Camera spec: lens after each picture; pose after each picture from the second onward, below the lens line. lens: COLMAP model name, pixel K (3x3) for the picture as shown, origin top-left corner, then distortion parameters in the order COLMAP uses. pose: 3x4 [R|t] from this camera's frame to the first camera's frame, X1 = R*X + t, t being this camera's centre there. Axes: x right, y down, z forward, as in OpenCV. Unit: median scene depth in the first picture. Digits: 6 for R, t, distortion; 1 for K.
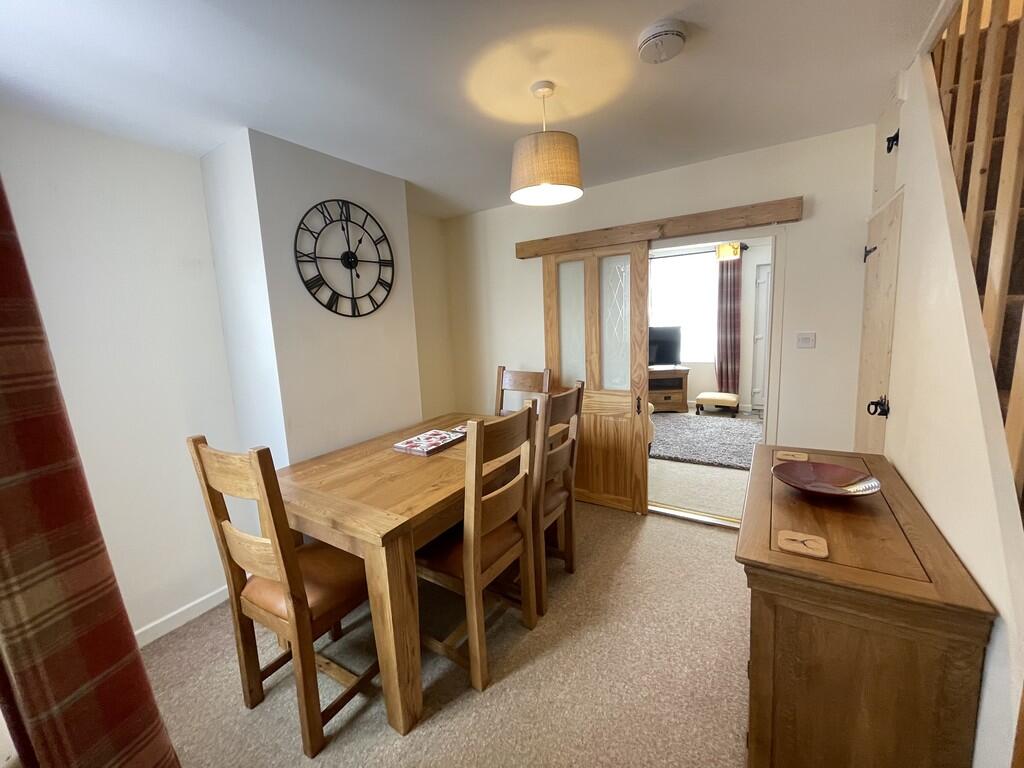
lens RADIAL K [[414.0, 0, 509.4], [0, 414.0, 381.9], [0, 0, 1]] dist [-0.012239, 0.000161]
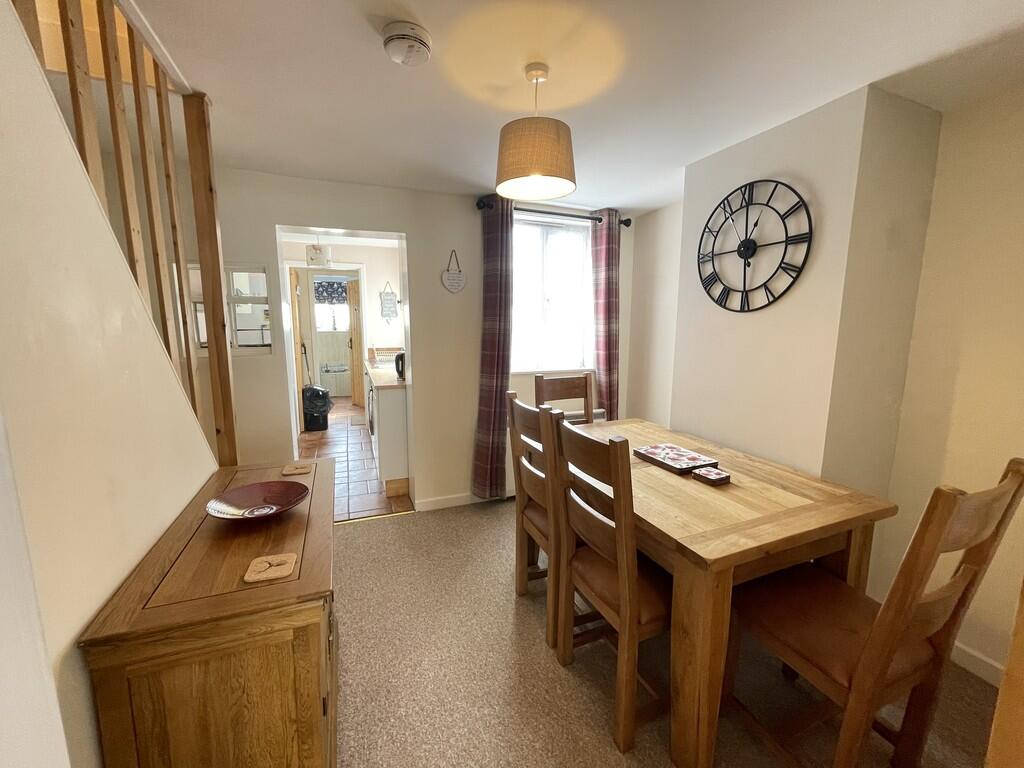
lens RADIAL K [[414.0, 0, 512.5], [0, 414.0, 381.7], [0, 0, 1]] dist [-0.012239, 0.000161]
pose [[-0.575006, 0.165682, -0.801197, 0.675488], [-0.100694, 0.957504, 0.270271, -0.209360], [0.811929, 0.236083, -0.533888, 1.135001]]
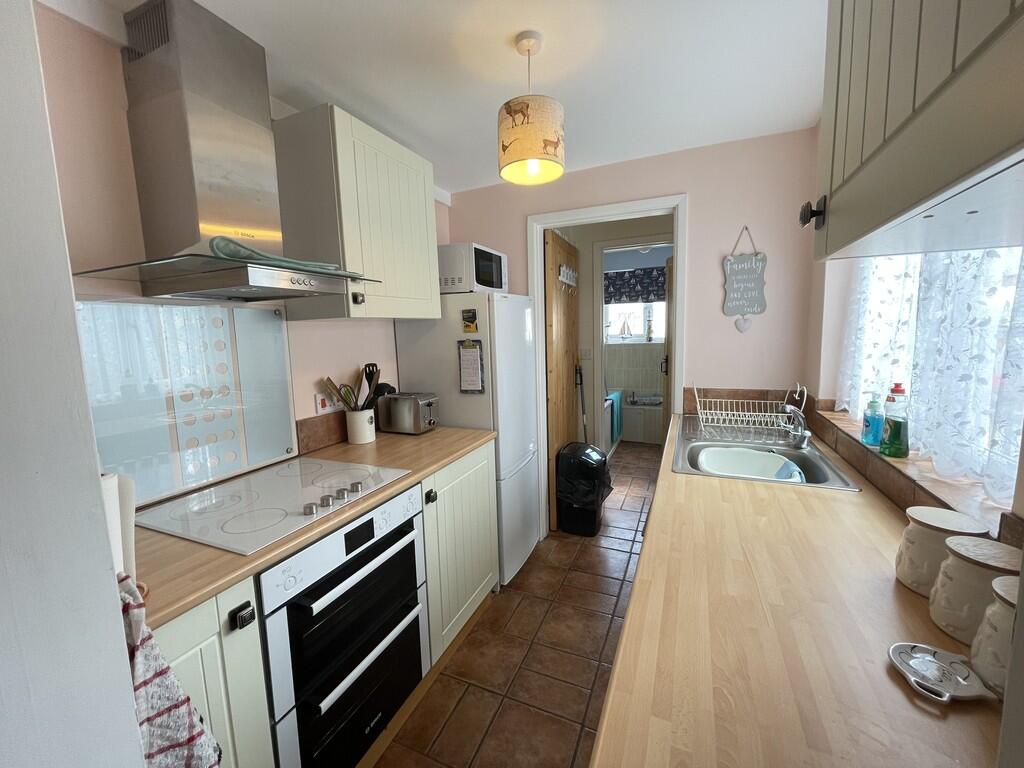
lens RADIAL K [[414.0, 0, 510.0], [0, 414.0, 381.8], [0, 0, 1]] dist [-0.012239, 0.000161]
pose [[-0.982907, 0.102022, -0.153249, 0.509939], [0.056683, 0.959678, 0.275329, -0.168049], [0.175159, 0.261936, -0.949057, 0.928932]]
